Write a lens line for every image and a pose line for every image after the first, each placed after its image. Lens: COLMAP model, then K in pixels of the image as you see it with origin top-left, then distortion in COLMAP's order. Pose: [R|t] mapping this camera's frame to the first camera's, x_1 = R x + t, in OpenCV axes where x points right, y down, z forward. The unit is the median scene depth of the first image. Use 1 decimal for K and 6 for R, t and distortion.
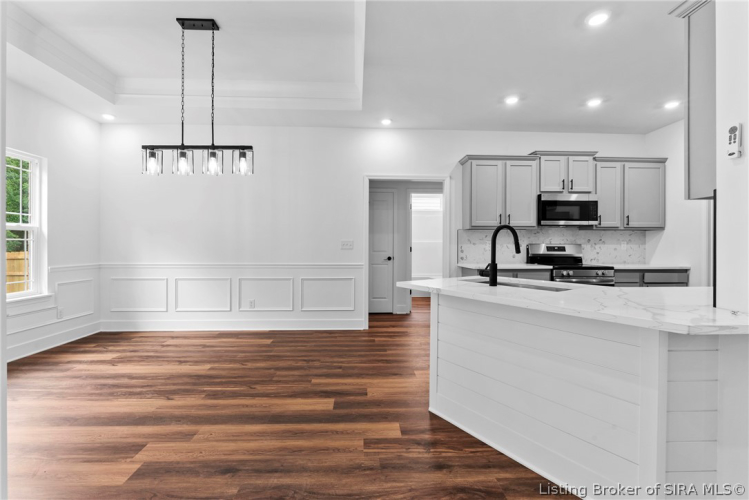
lens RADIAL K [[335.5, 0, 363.9], [0, 335.5, 246.9], [0, 0, 1]] dist [-0.011179, -0.000309]
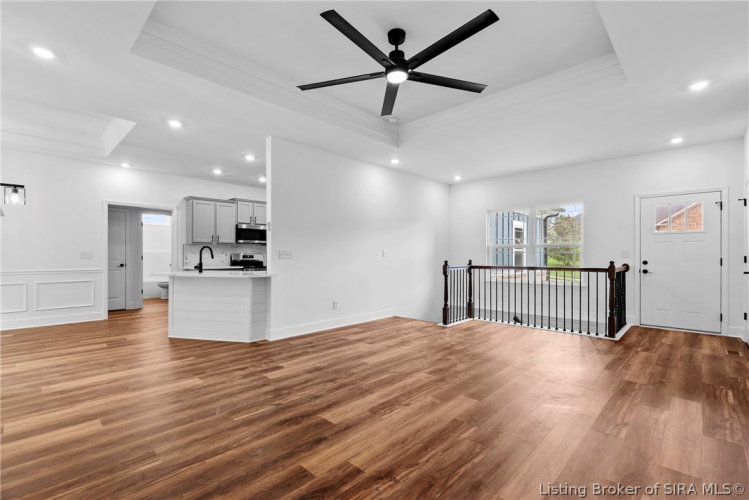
lens RADIAL K [[342.8, 0, 374.1], [0, 342.8, 251.5], [0, 0, 1]] dist [-0.001153, -0.000181]
pose [[0.708037, 0.003808, 0.706165, -0.275388], [0.004707, 0.999938, -0.010111, 0.000551], [-0.706159, 0.010483, 0.707975, -0.962124]]
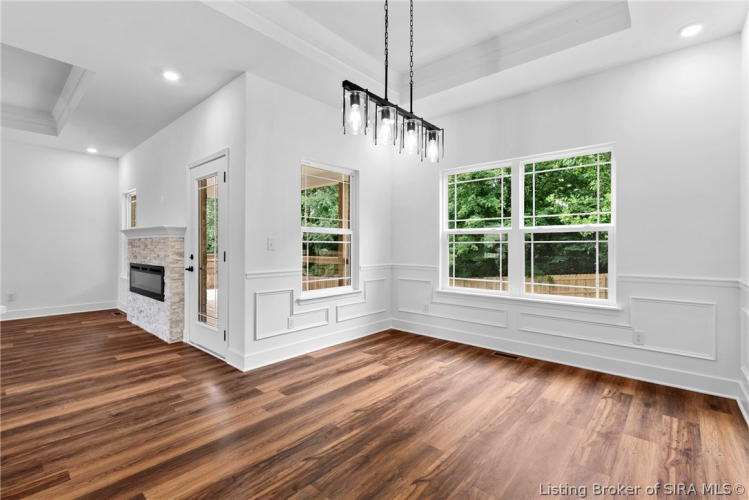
lens RADIAL K [[342.8, 0, 374.1], [0, 342.8, 251.5], [0, 0, 1]] dist [-0.001153, -0.000181]
pose [[-0.681758, 0.004352, -0.731565, 0.063149], [-0.006588, 0.999905, 0.012088, 0.000257], [0.731549, 0.013061, -0.681664, 1.292388]]
